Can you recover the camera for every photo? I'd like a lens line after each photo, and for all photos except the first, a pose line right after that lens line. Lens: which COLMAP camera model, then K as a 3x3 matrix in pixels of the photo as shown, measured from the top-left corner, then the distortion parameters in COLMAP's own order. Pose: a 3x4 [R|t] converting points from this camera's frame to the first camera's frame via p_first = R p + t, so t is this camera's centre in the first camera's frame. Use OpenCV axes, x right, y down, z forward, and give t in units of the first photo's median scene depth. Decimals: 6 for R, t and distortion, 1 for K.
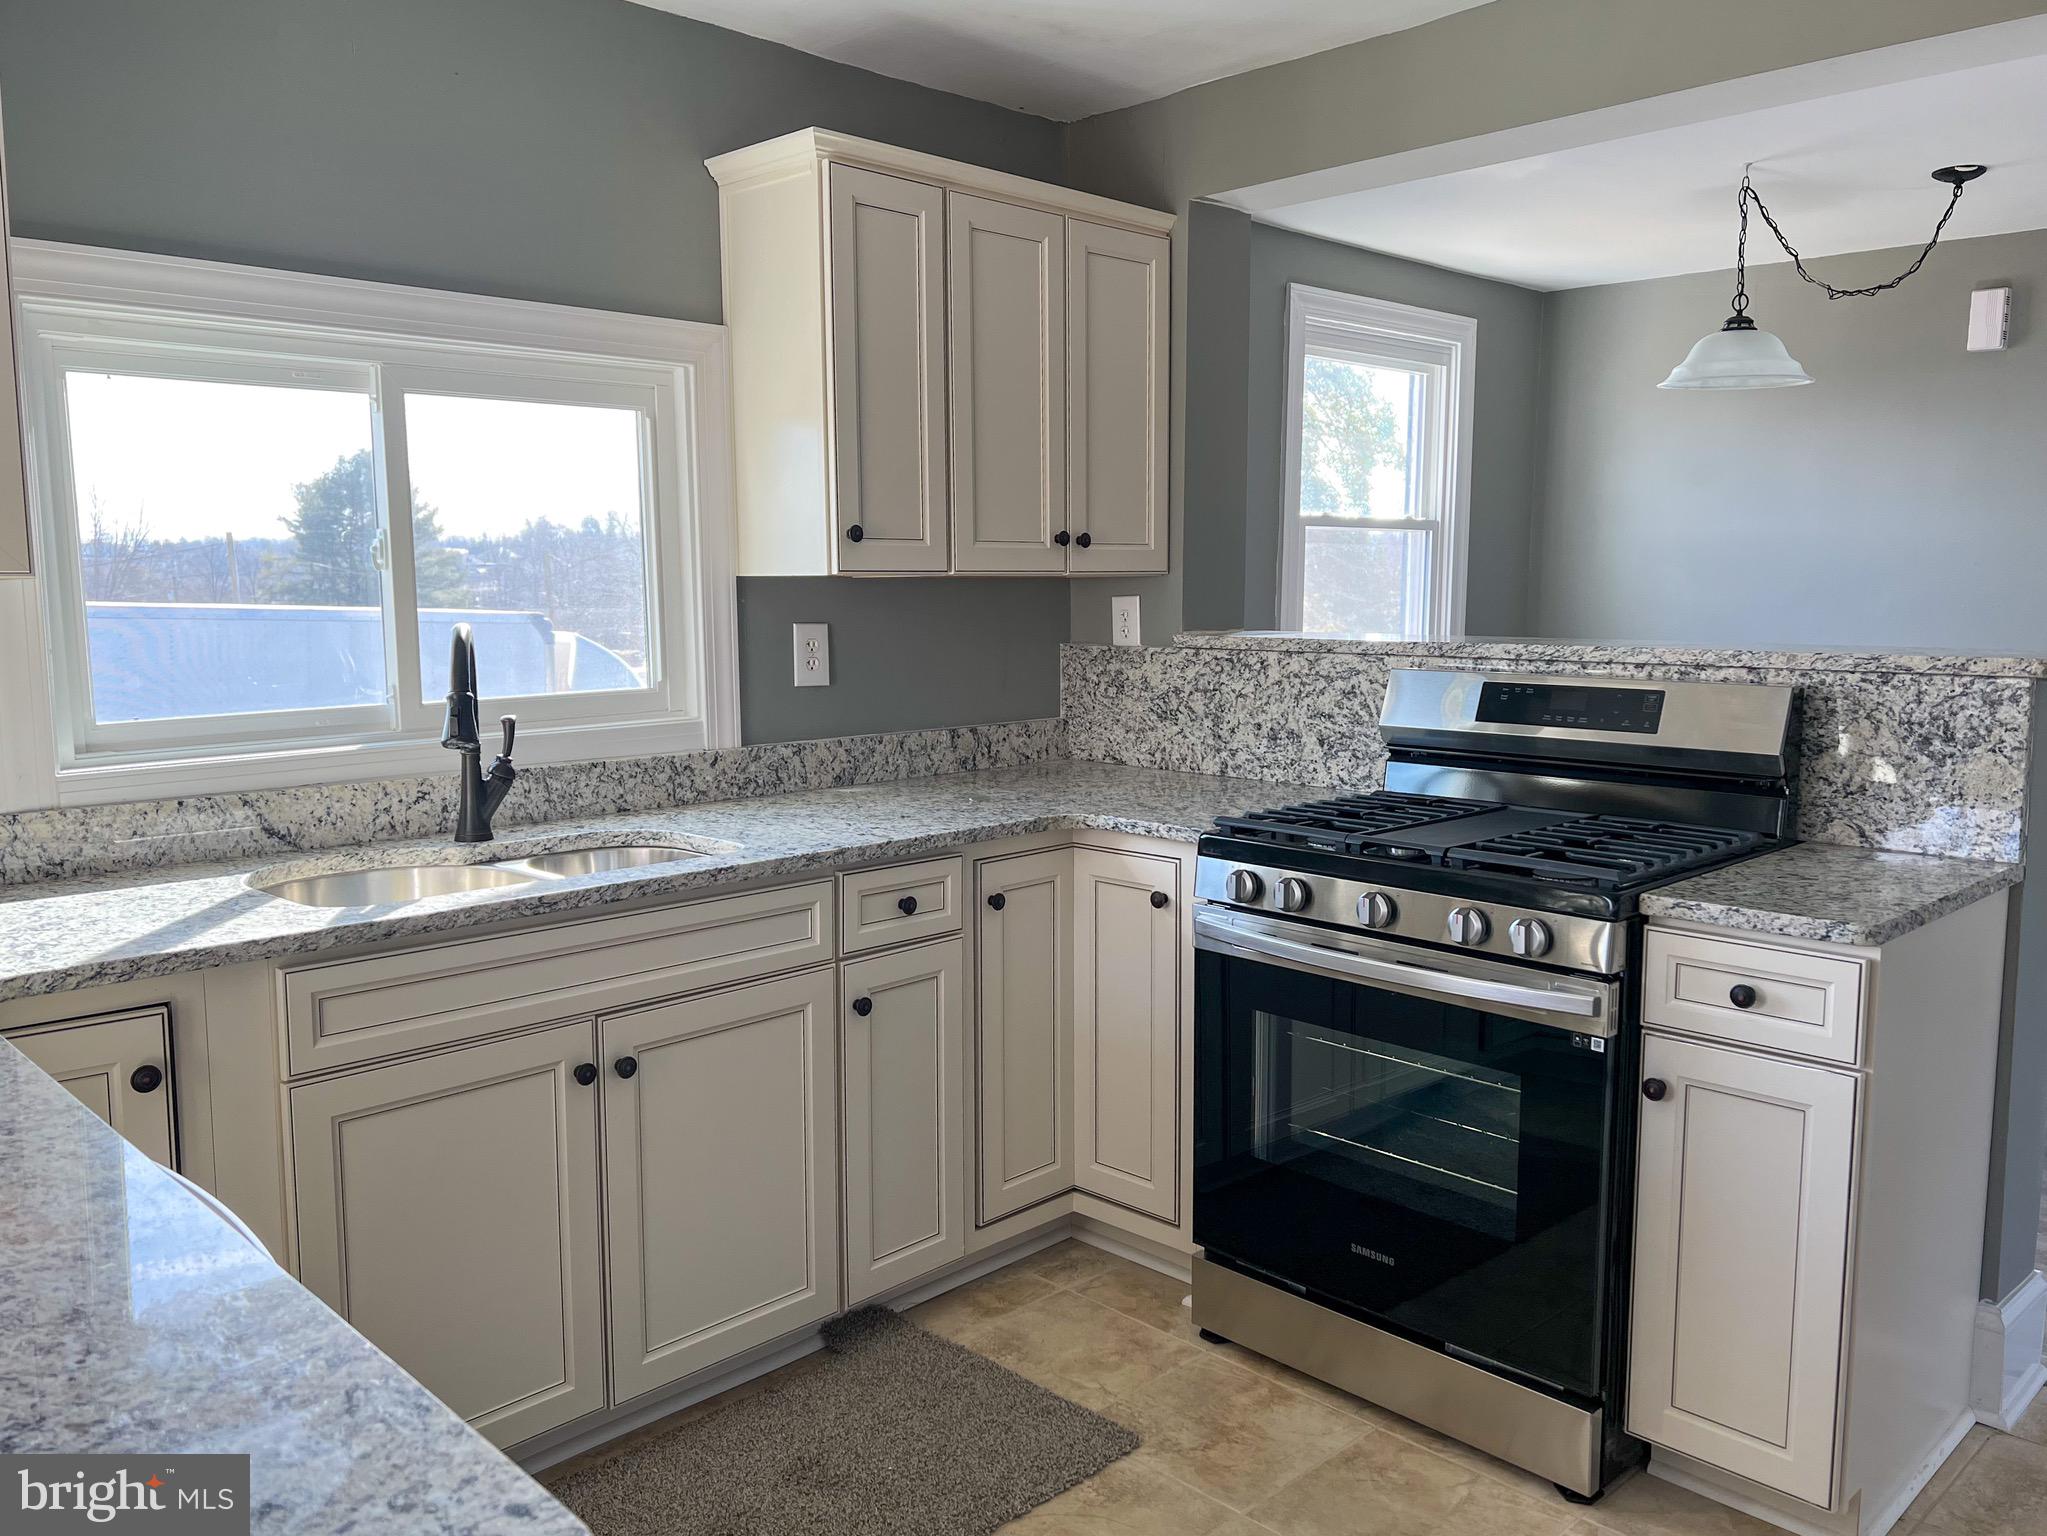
lens RADIAL K [[1591.5, 0, 1005.0], [0, 1591.5, 767.9], [0, 0, 1]] dist [0.061668, -0.071385]
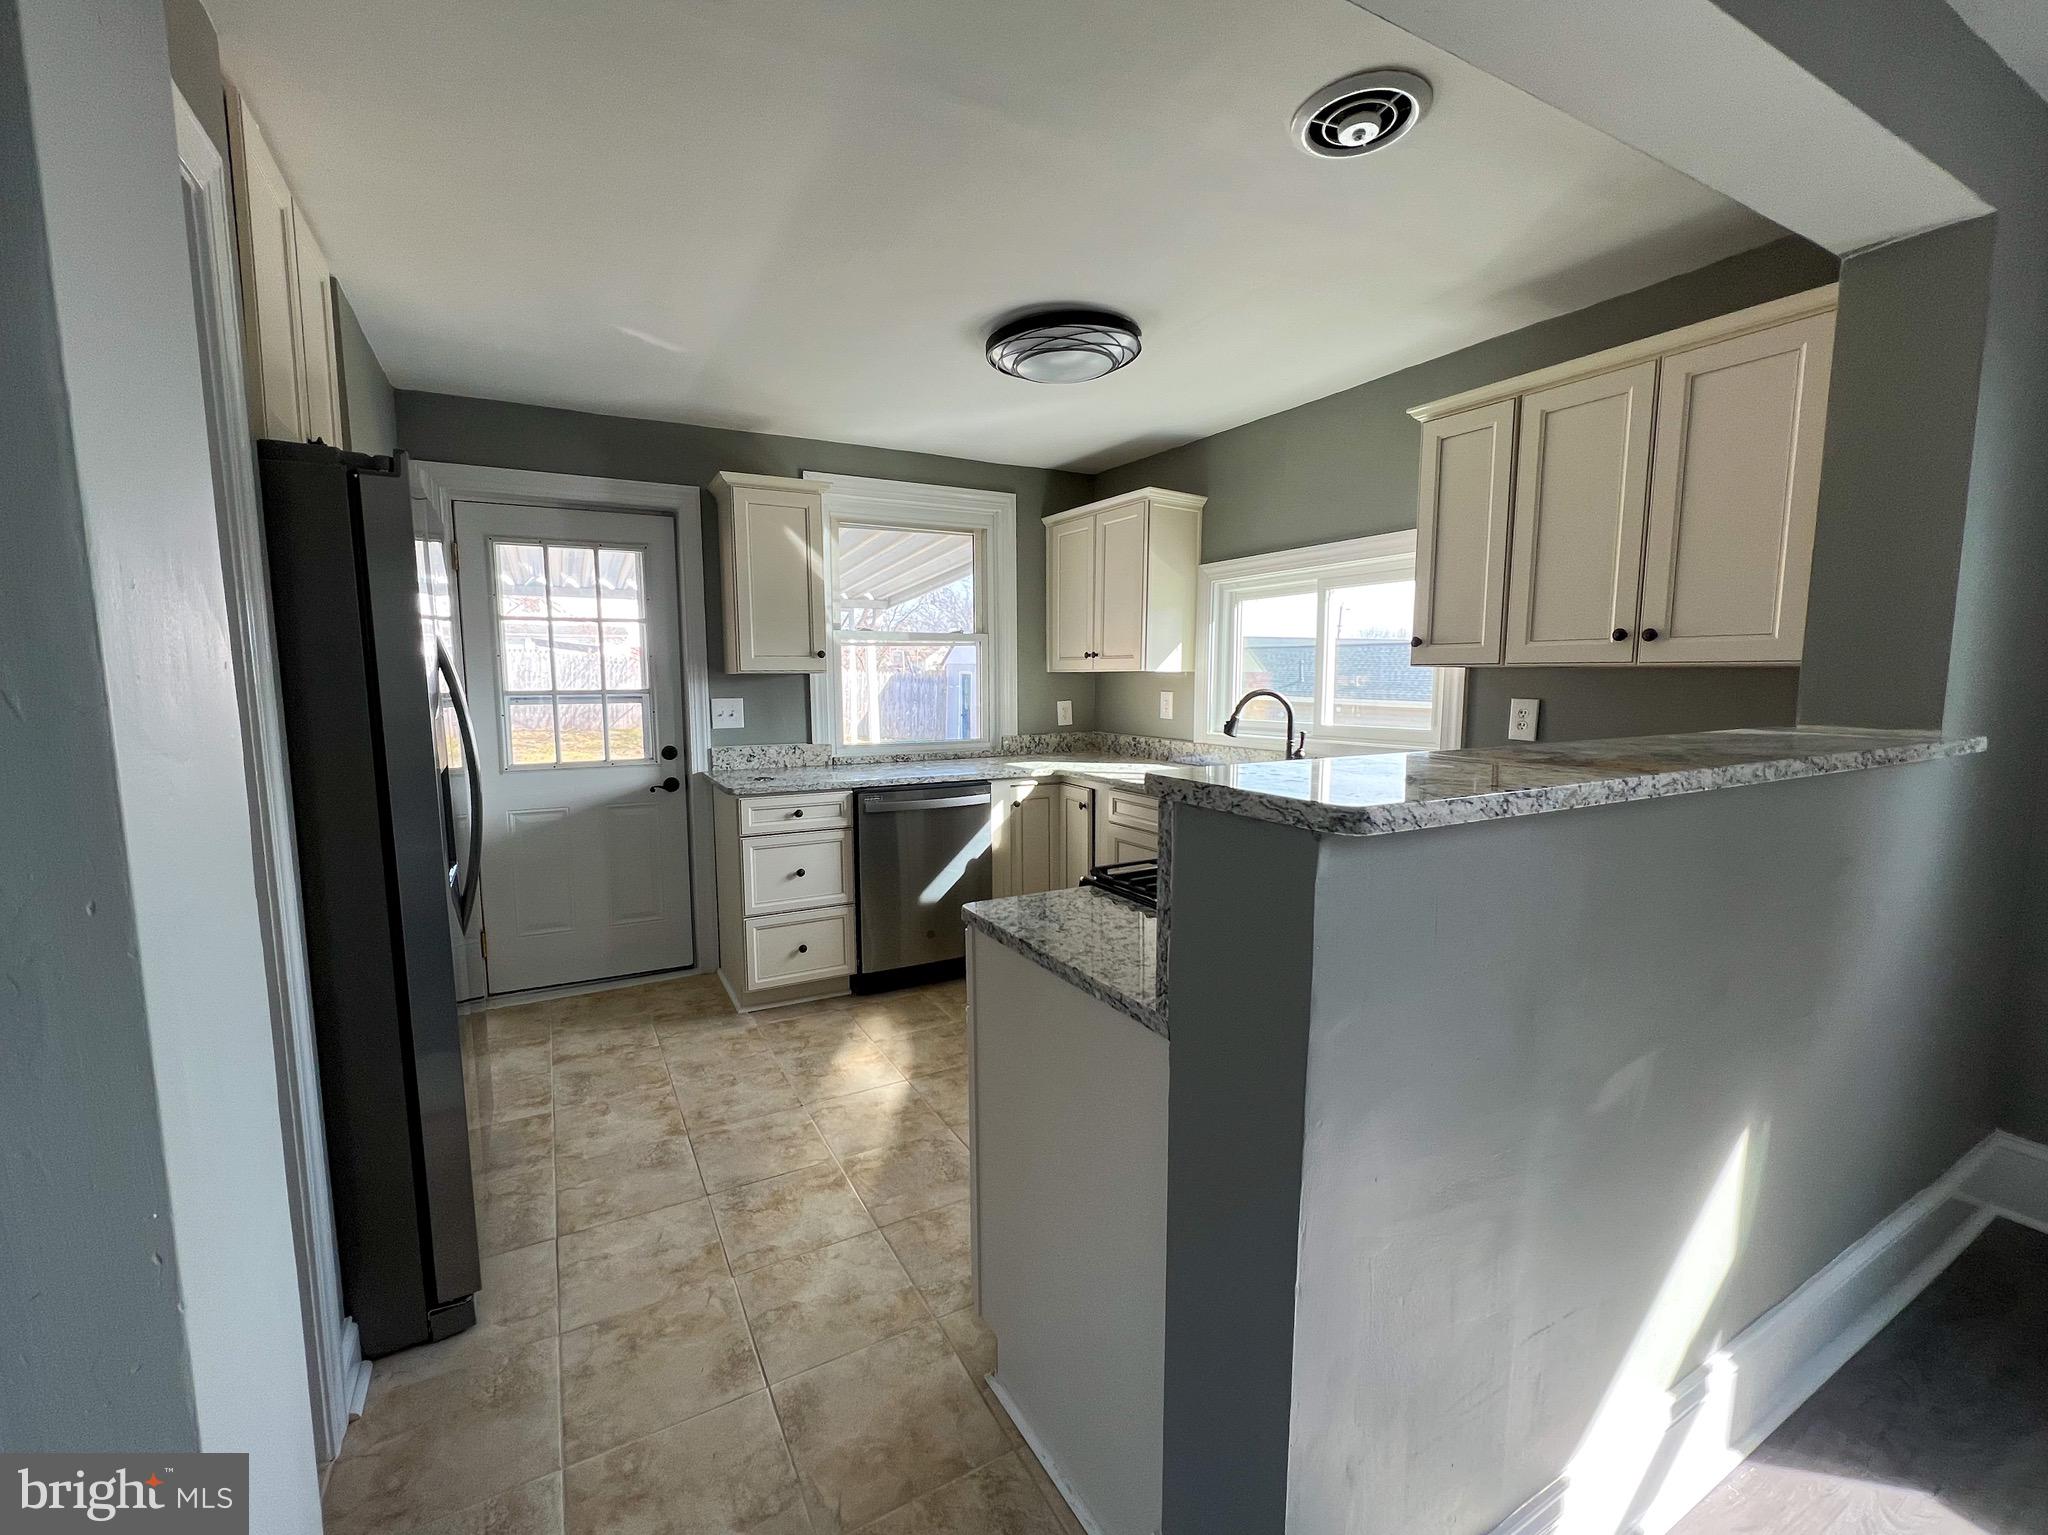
lens RADIAL K [[853.4, 0, 1023.6], [0, 853.4, 766.4], [0, 0, 1]] dist [-0.001771, 0.000112]
pose [[-0.241045, 0.110679, -0.964182, 0.892001], [-0.113217, 0.983486, 0.141198, -0.101864], [0.963888, 0.143197, -0.224534, 0.848032]]
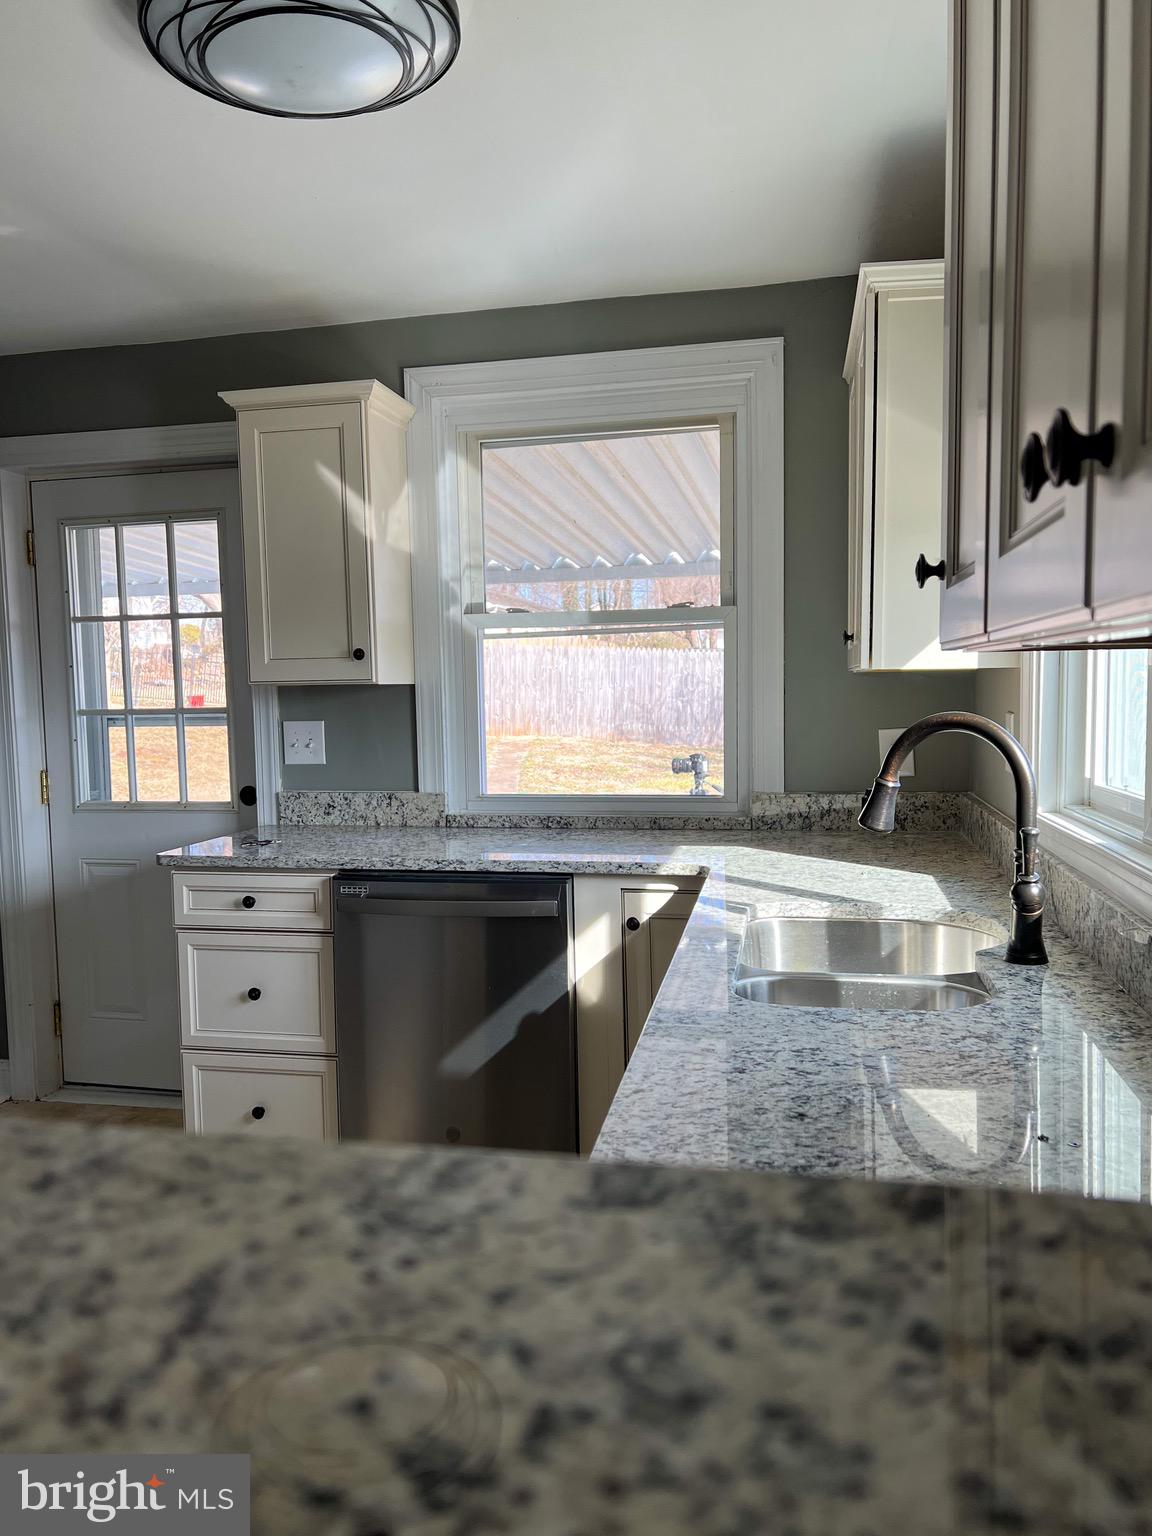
lens RADIAL K [[1192.9, 0, 578.9], [0, 1192.9, 775.3], [0, 0, 1]] dist [0.116354, -0.228467]
pose [[-0.821144, 0.065765, -0.566920, 0.222632], [-0.045613, 0.982599, 0.180054, -0.152536], [0.568896, 0.173709, -0.803855, 1.288917]]
